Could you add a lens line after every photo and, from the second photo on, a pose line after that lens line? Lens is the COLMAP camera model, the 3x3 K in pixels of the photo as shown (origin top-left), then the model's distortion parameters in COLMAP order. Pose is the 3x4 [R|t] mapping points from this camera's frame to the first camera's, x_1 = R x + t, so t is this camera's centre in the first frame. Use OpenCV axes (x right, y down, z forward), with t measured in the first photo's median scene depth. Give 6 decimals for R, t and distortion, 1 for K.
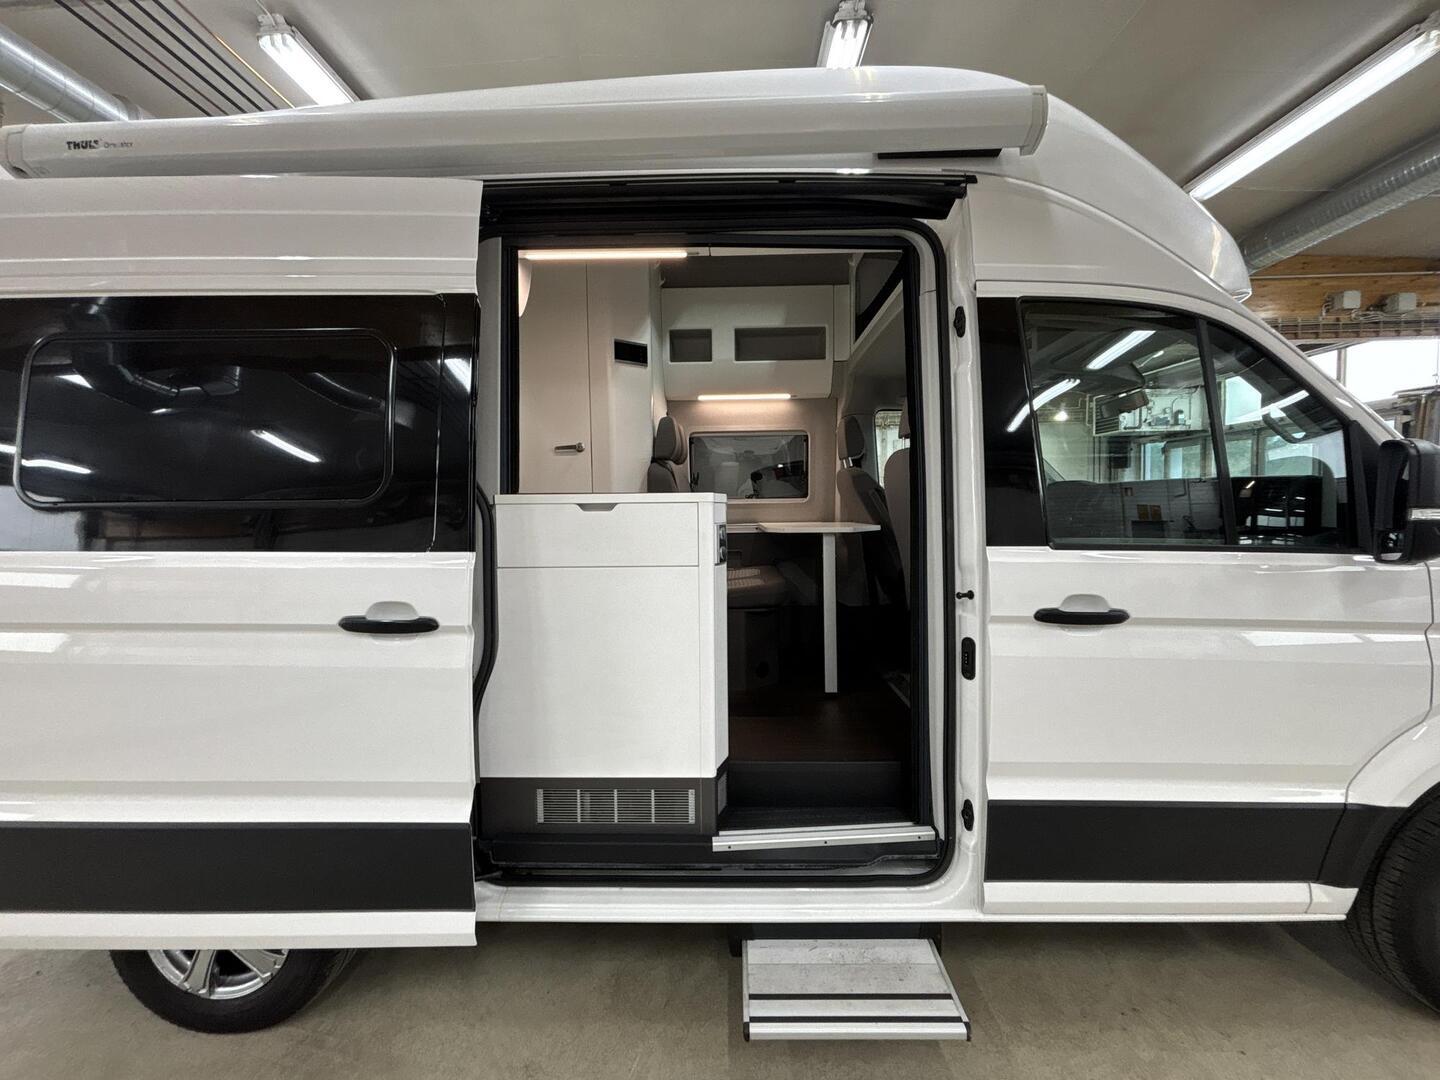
lens RADIAL K [[578.9, 0, 720.2], [0, 578.9, 538.8], [0, 0, 1]] dist [0.002232, 0.000173]
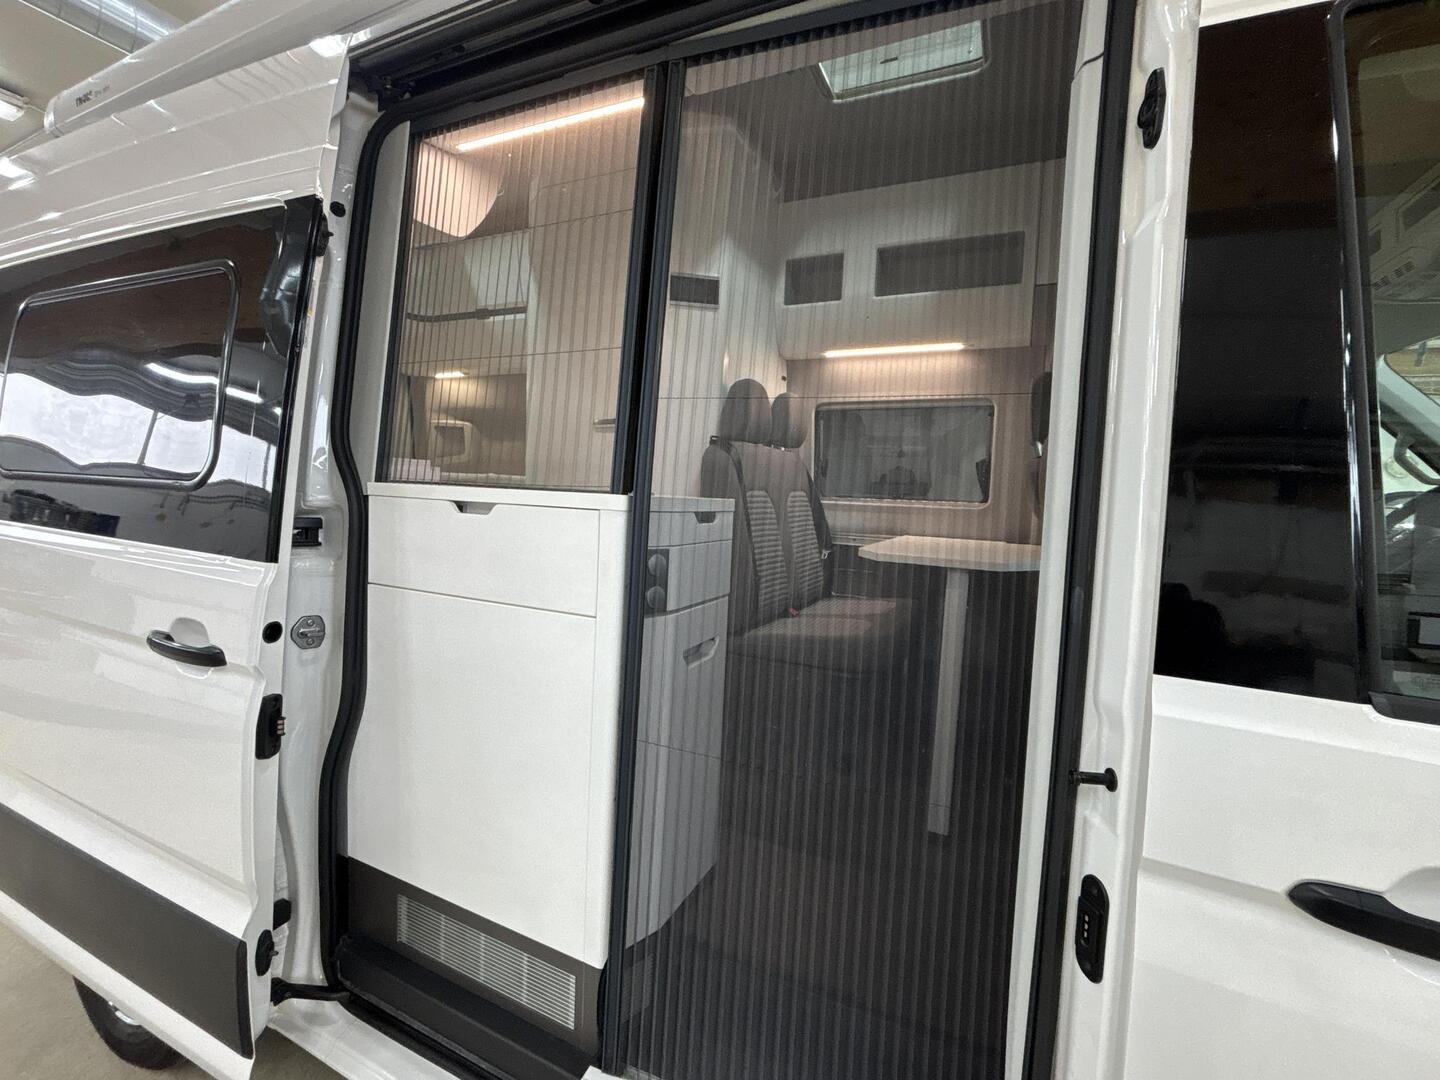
lens RADIAL K [[627.1, 0, 719.3], [0, 627.1, 535.8], [0, 0, 1]] dist [0.001212, 0.001319]
pose [[0.909707, 0.077629, -0.407929, 0.219524], [-0.072158, 0.996977, 0.028808, -0.041860], [0.408932, 0.003228, 0.912559, 0.304559]]
